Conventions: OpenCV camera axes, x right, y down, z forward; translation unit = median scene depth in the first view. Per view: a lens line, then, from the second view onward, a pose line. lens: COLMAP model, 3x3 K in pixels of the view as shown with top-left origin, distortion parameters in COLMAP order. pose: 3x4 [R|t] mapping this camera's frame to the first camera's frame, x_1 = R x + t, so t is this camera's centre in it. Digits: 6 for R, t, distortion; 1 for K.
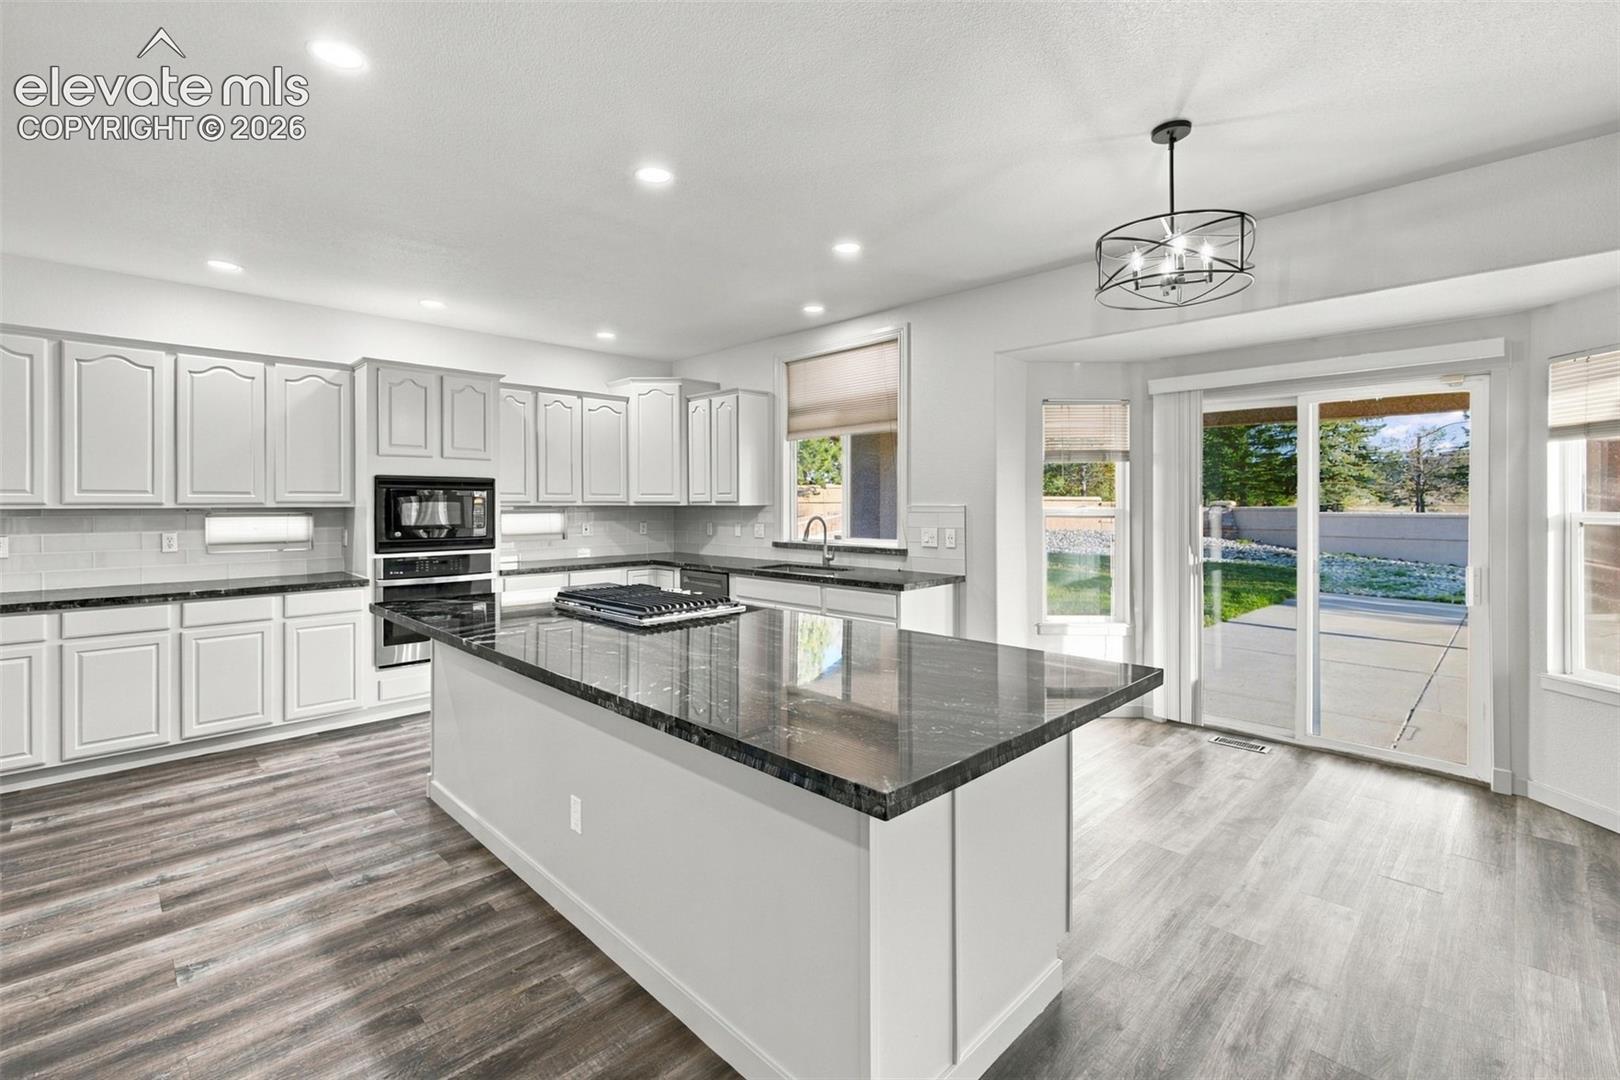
lens RADIAL K [[698.3, 0, 789.4], [0, 698.3, 509.2], [0, 0, 1]] dist [0.002529, 0.000150]
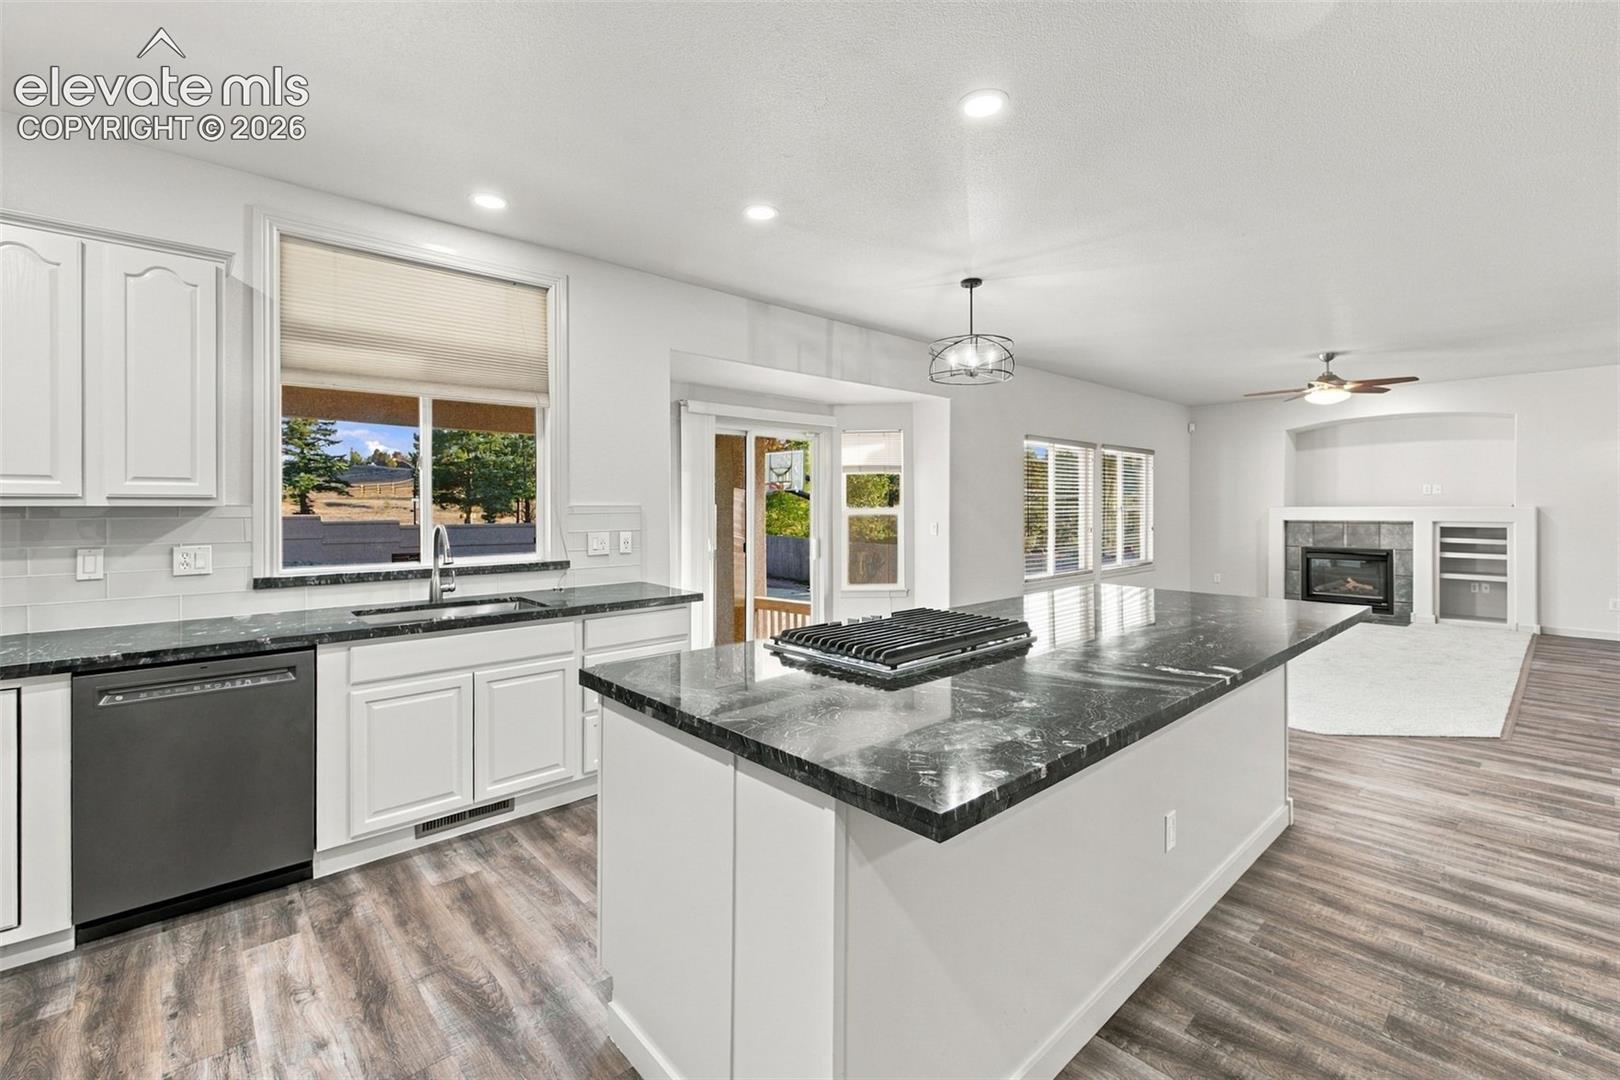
lens RADIAL K [[698.3, 0, 808.8], [0, 698.3, 508.4], [0, 0, 1]] dist [0.002529, 0.000150]
pose [[0.043030, -0.001274, 0.999073, -0.654936], [0.010352, 0.999946, 0.000829, 0.000455], [-0.999020, 0.010307, 0.043041, 0.747235]]
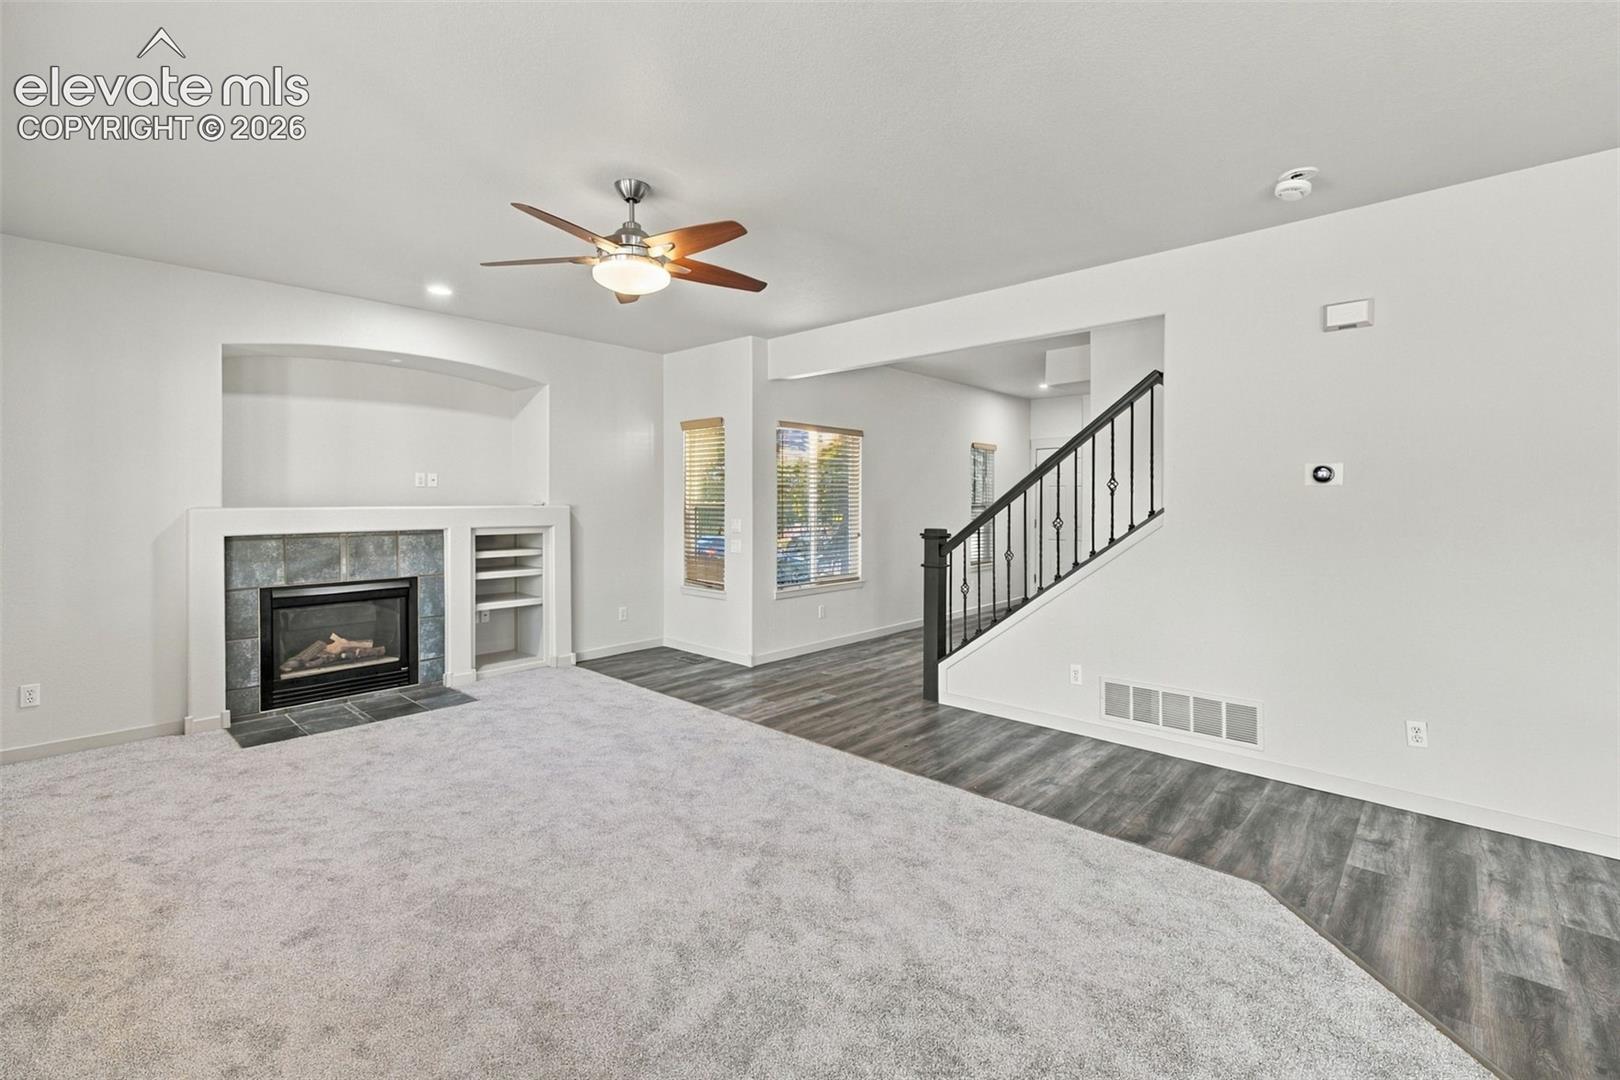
lens RADIAL K [[698.3, 0, 795.3], [0, 698.3, 498.9], [0, 0, 1]] dist [0.002529, 0.000150]
pose [[-0.999531, 0.000569, -0.030613, 0.692158], [0.000355, 0.999975, 0.007001, -0.005480], [0.030616, 0.006987, -0.999507, 0.426473]]
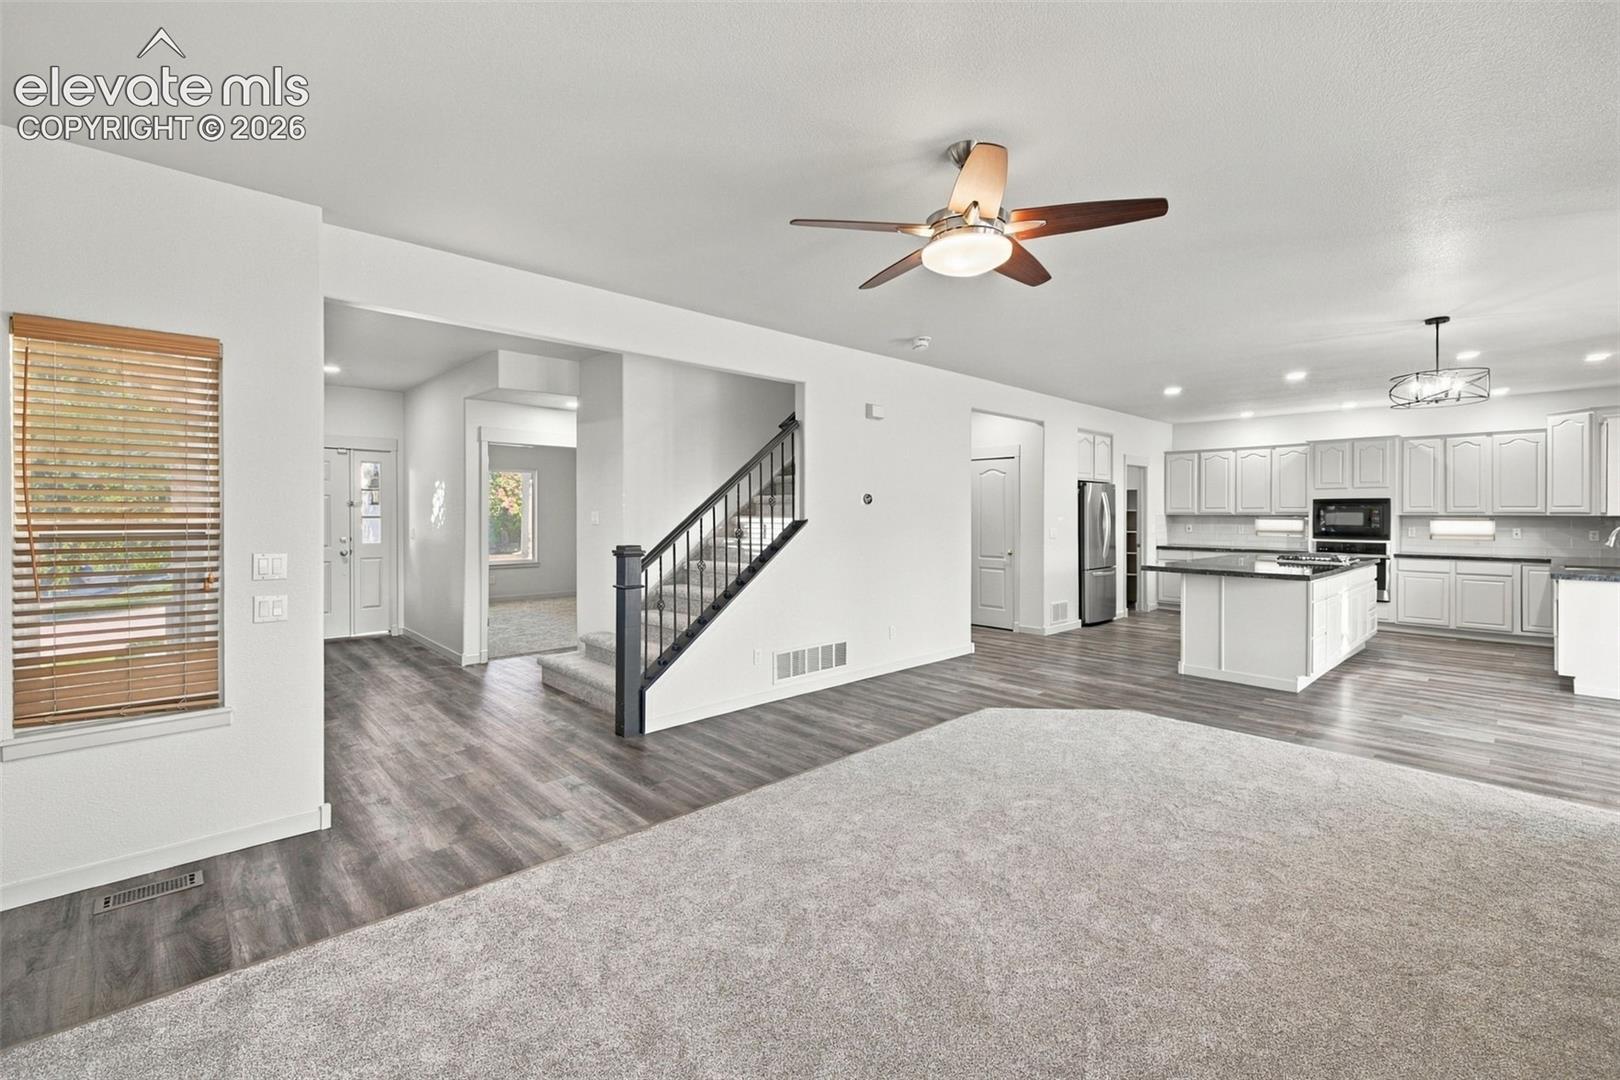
lens RADIAL K [[698.3, 0, 811.5], [0, 698.3, 505.2], [0, 0, 1]] dist [0.002529, 0.000150]
pose [[-0.026954, -0.006678, -0.999614, 1.415906], [-0.010185, 0.999928, -0.006405, -0.003564], [0.999585, 0.010009, -0.027020, -0.370162]]
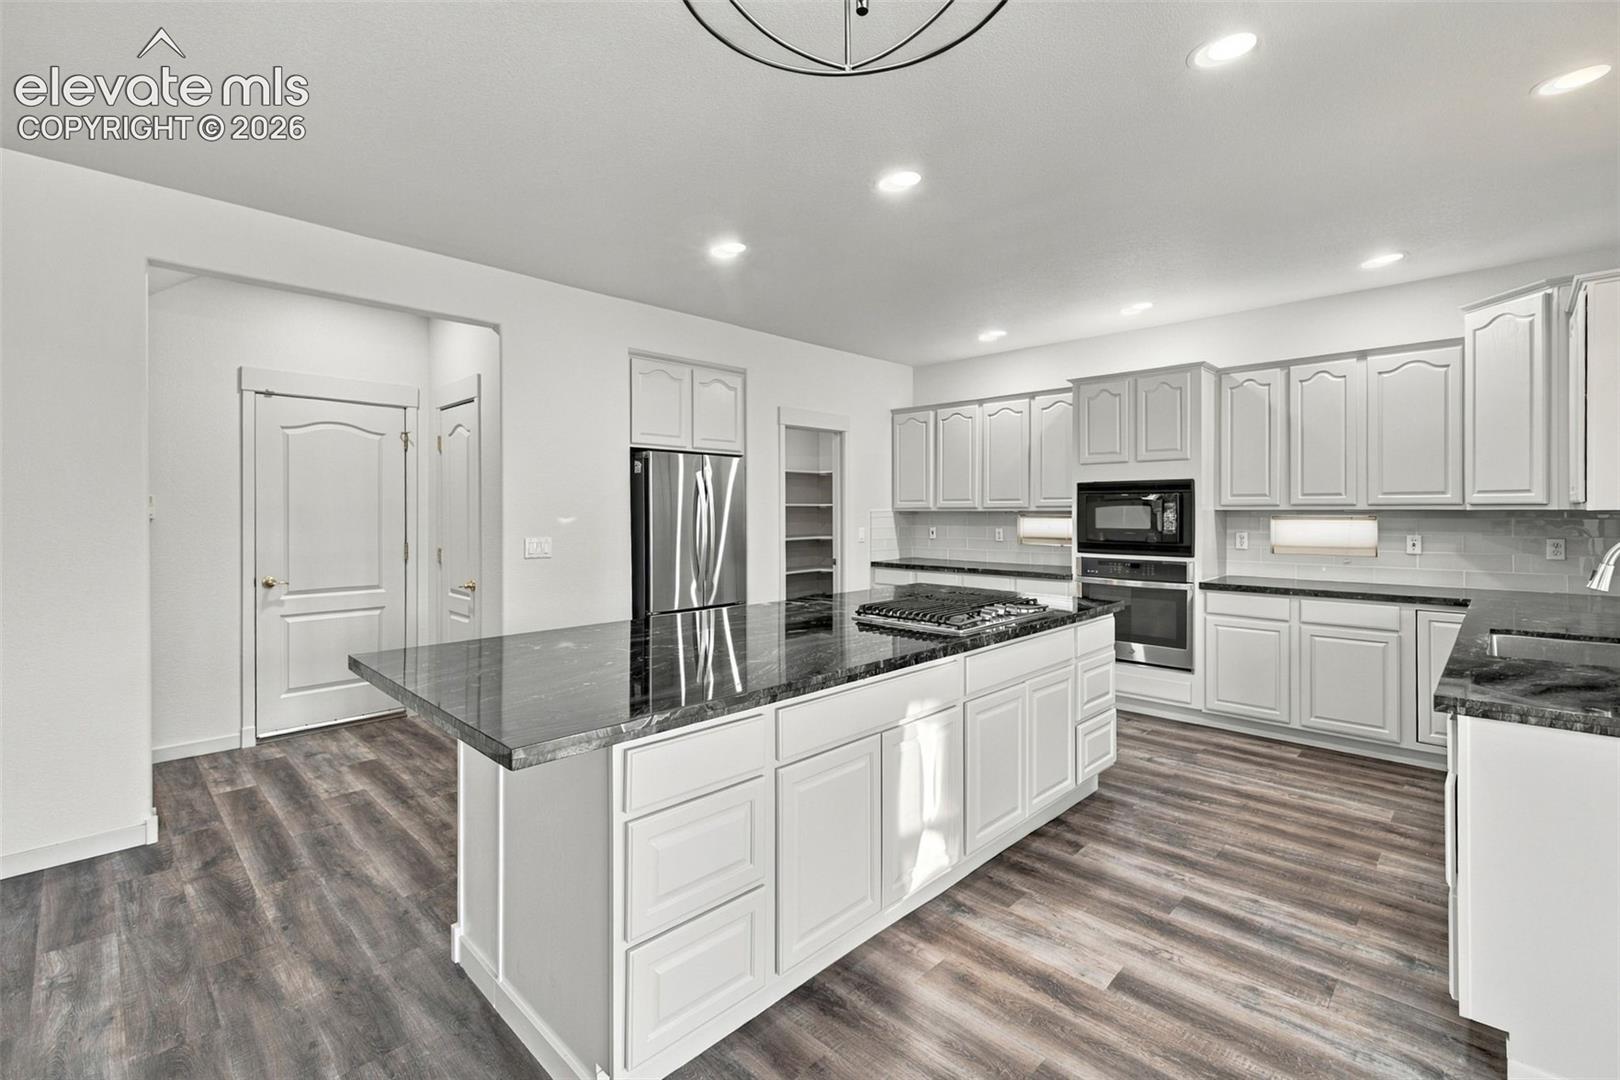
lens RADIAL K [[698.3, 0, 830.5], [0, 698.3, 506.1], [0, 0, 1]] dist [0.002529, 0.000150]
pose [[0.021145, -0.003396, -0.999771, 0.516804], [-0.007915, 0.999962, -0.003564, -0.003308], [0.999745, 0.007988, 0.021117, 0.566515]]
